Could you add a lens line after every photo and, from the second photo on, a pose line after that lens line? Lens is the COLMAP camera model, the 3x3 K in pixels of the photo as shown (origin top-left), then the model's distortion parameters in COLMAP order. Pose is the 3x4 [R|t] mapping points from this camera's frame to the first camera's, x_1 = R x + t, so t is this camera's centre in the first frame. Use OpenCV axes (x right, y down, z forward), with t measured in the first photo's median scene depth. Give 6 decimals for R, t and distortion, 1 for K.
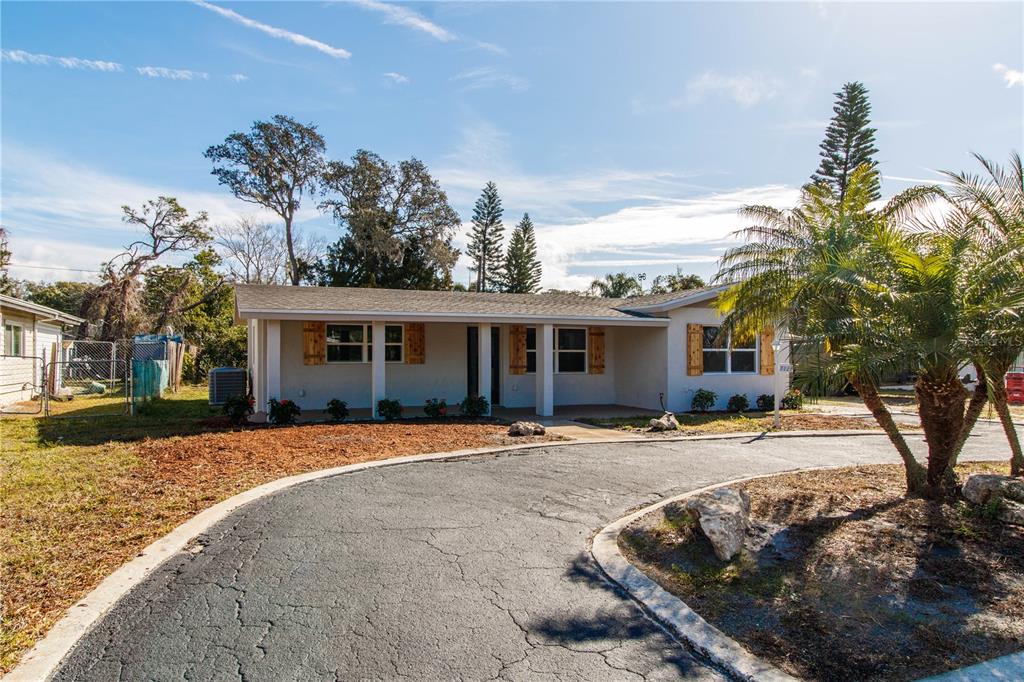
lens RADIAL K [[699.8, 0, 512.0], [0, 699.8, 341.0], [0, 0, 1]] dist [0.024461, -0.001492]
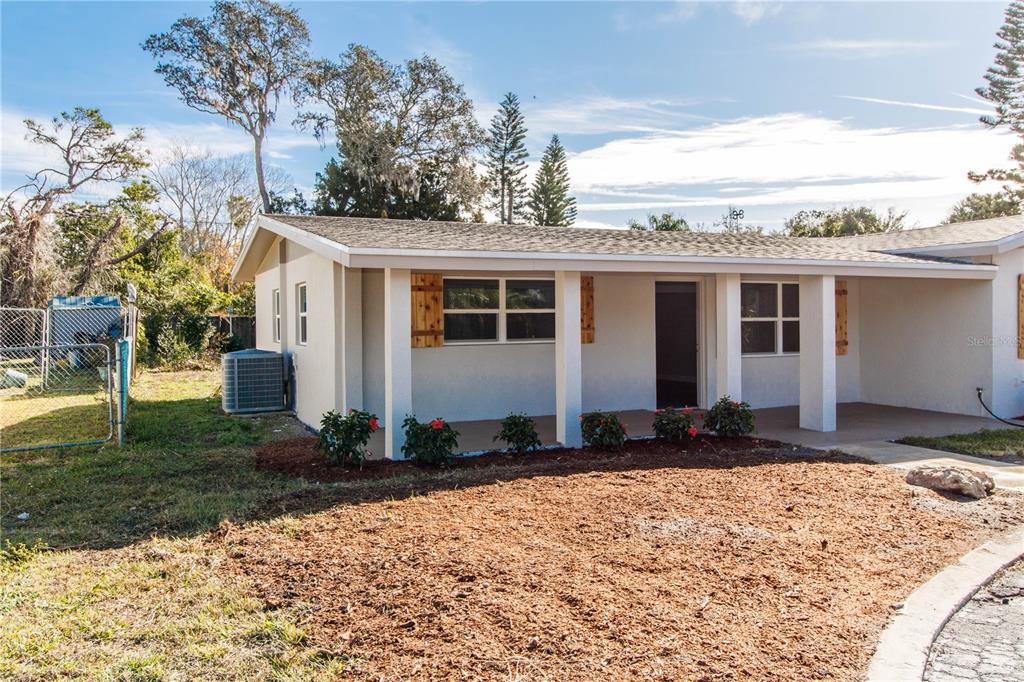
lens RADIAL K [[840.8, 0, 514.8], [0, 840.8, 305.5], [0, 0, 1]] dist [0.010204, 0.012805]
pose [[0.999096, -0.006794, 0.041960, -0.086128], [0.006555, 0.999961, 0.005839, -0.001709], [-0.041998, -0.005559, 0.999102, 0.108437]]
